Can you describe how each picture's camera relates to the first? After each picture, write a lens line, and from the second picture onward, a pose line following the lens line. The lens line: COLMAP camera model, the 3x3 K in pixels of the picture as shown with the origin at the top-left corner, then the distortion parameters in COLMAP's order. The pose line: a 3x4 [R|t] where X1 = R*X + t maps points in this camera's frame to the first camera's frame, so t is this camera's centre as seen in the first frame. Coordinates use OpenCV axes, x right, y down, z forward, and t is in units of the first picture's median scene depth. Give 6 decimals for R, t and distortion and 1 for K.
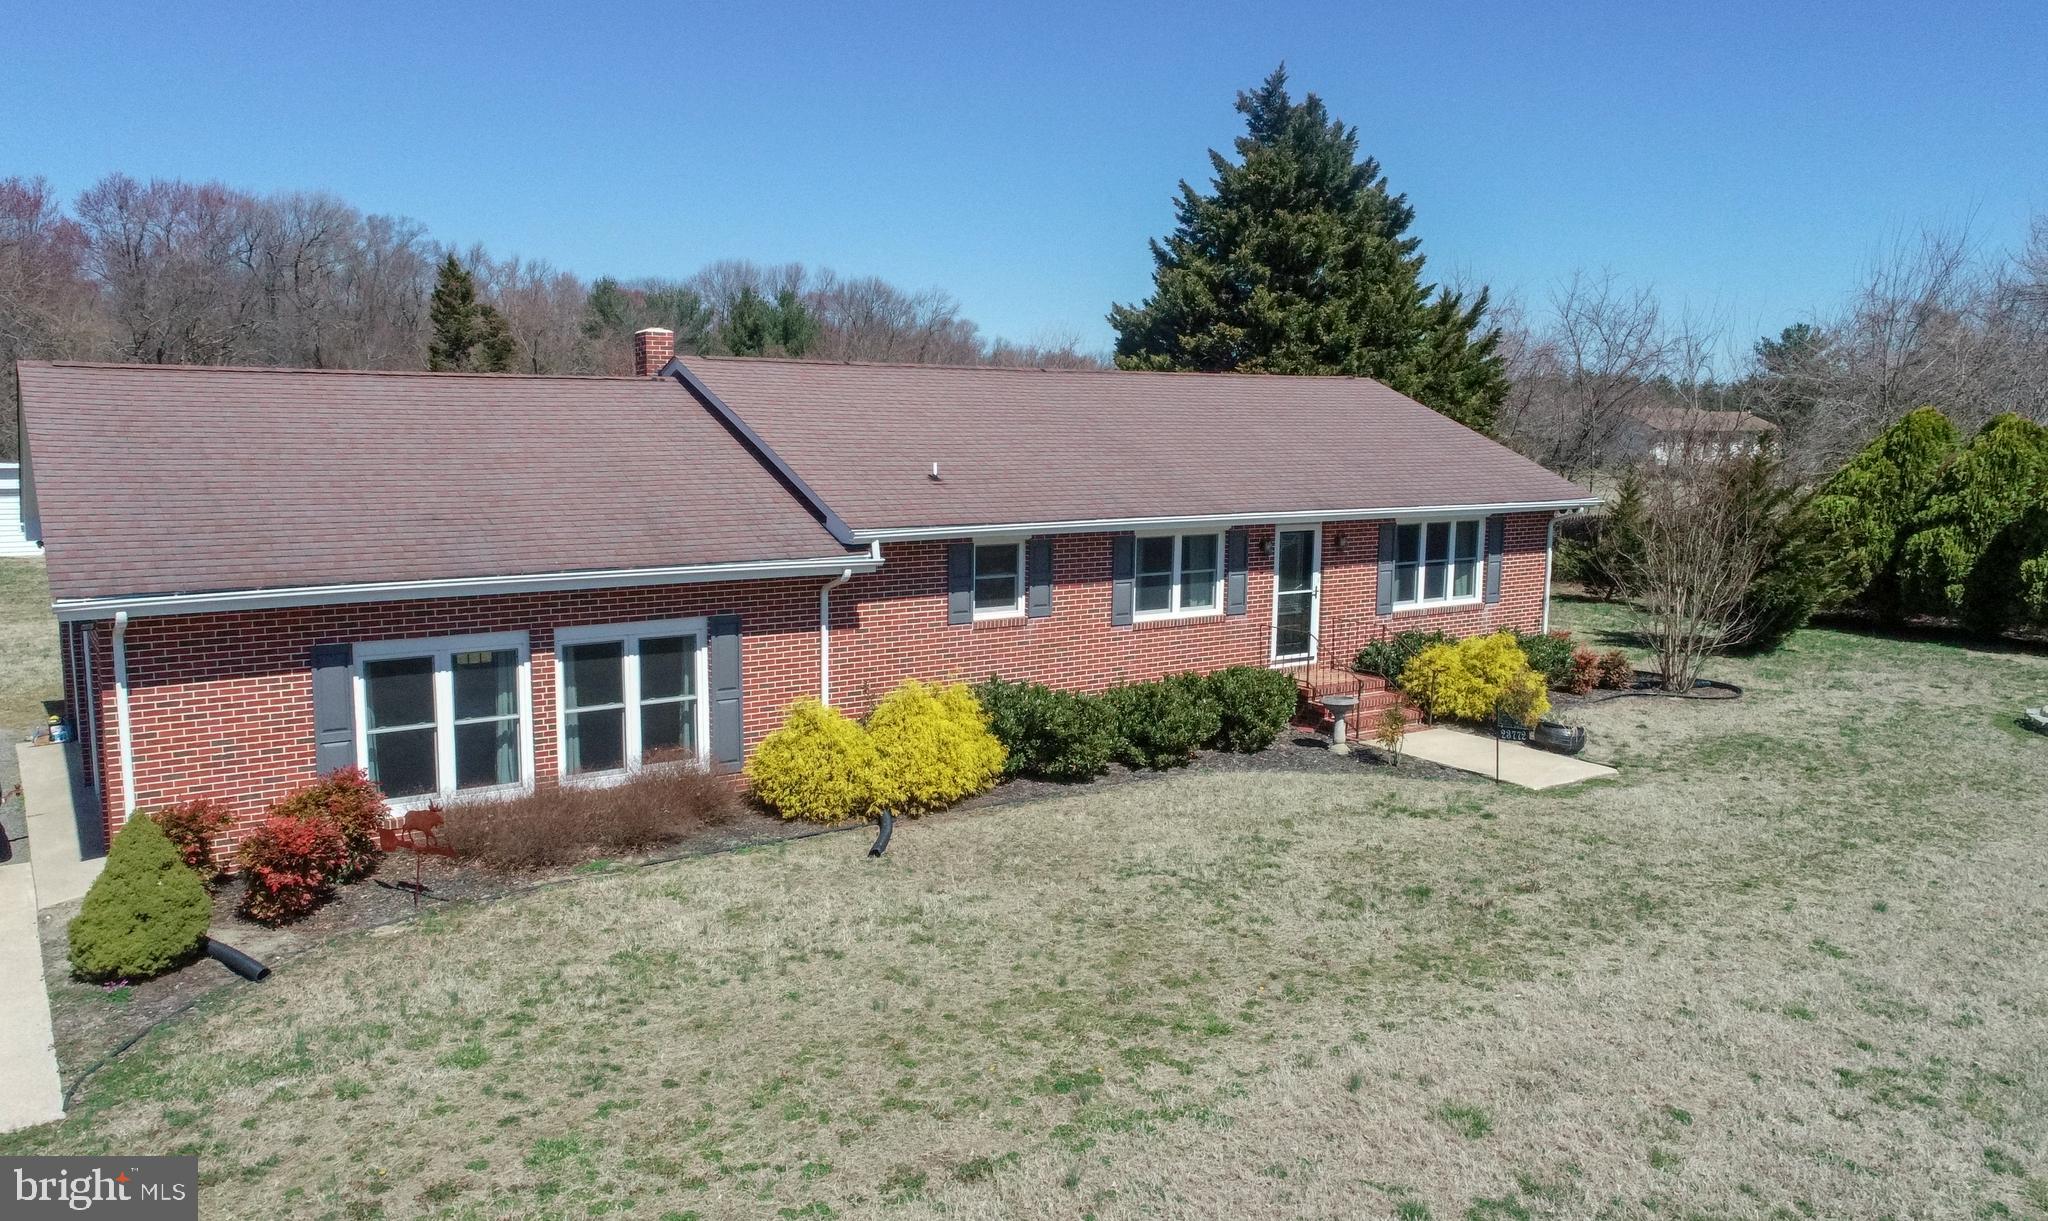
lens RADIAL K [[1450.9, 0, 963.6], [0, 1450.9, 614.6], [0, 0, 1]] dist [0.000224, -0.002933]
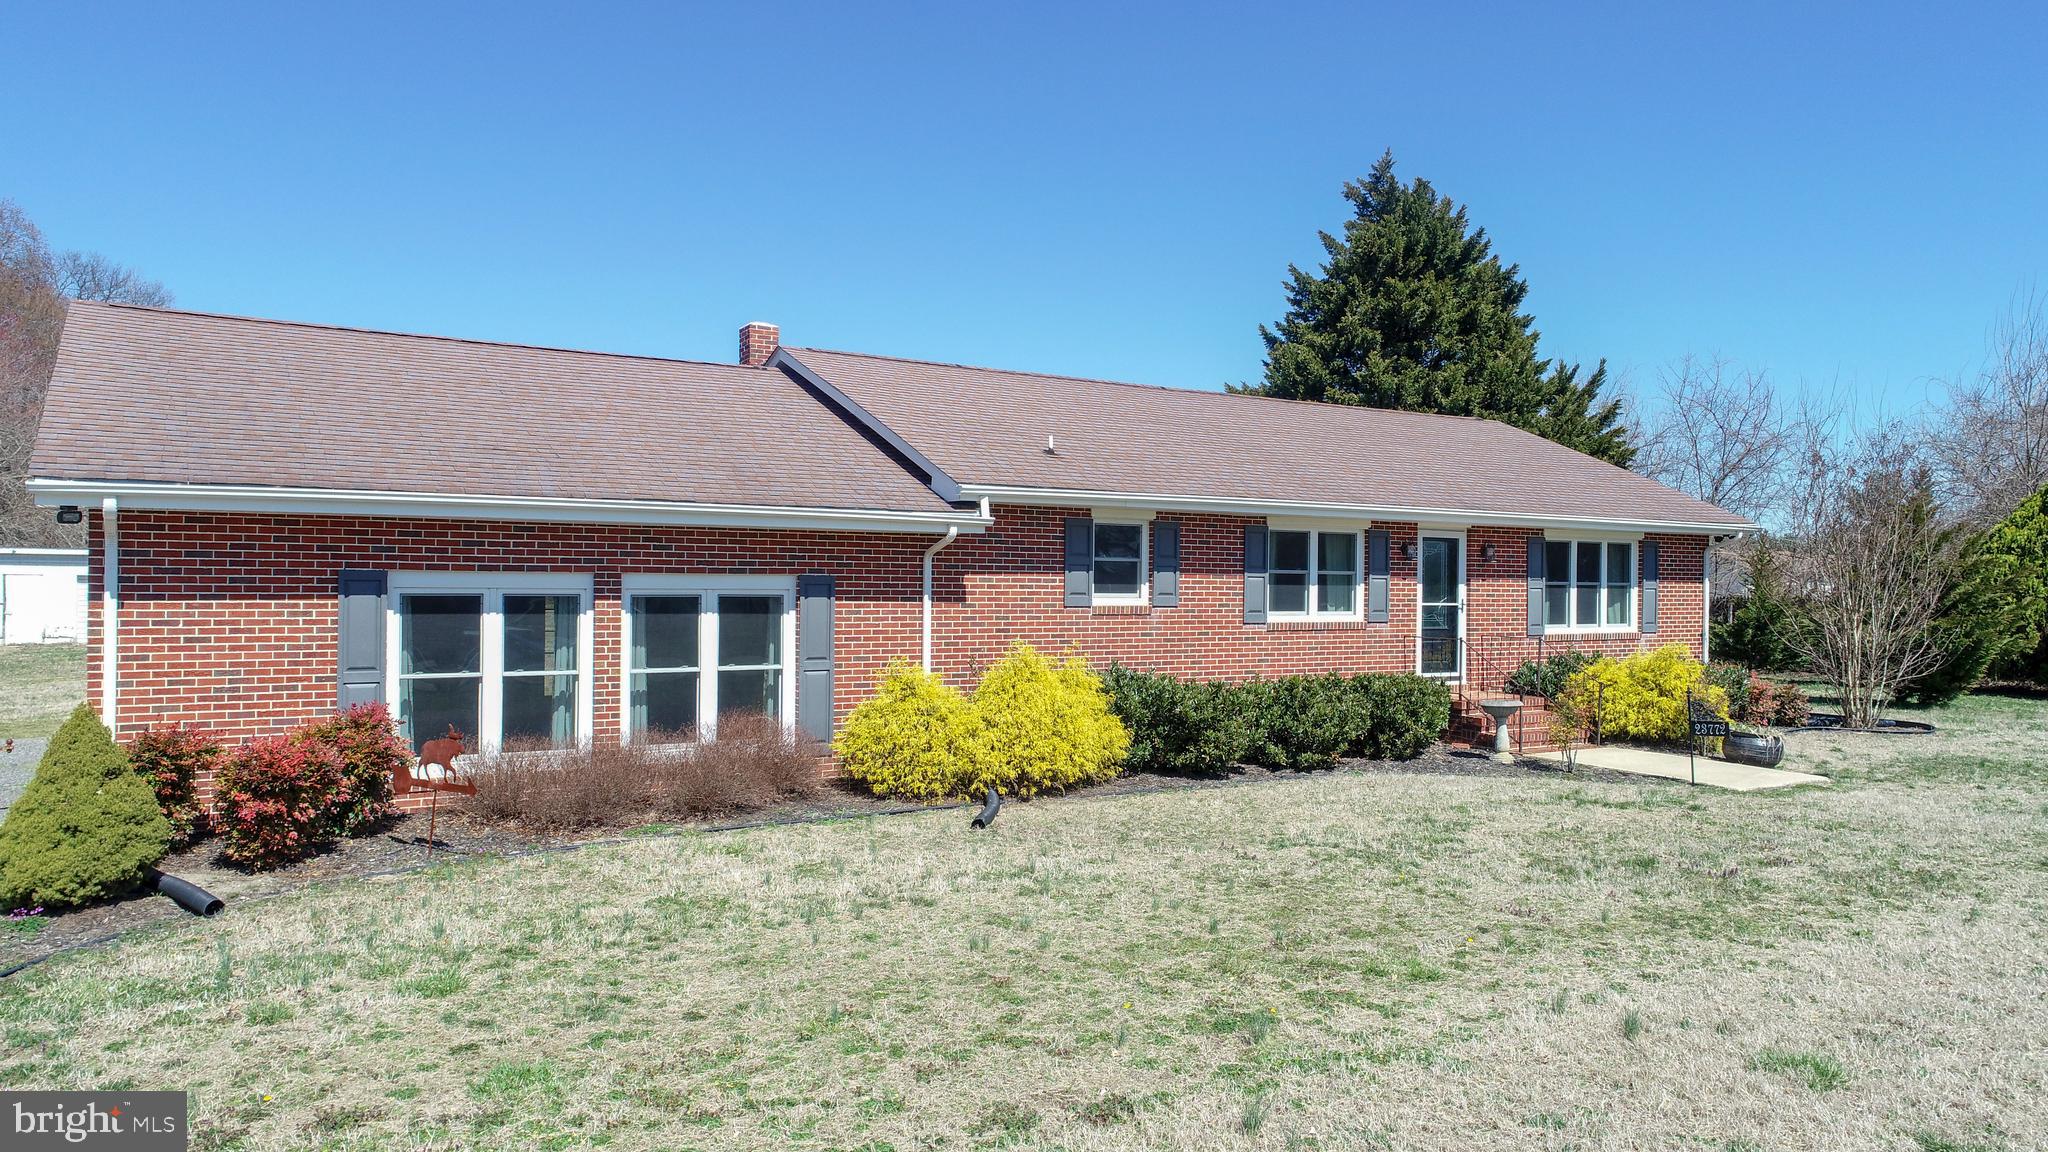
lens RADIAL K [[1367.2, 0, 1024.0], [0, 1367.2, 576.0], [0, 0, 1]] dist [-0.000441, 0.000478]
pose [[0.999301, 0.001931, -0.037338, -0.004840], [-0.007037, 0.990531, -0.137110, 0.127316], [0.036719, 0.137277, 0.989852, 0.184335]]
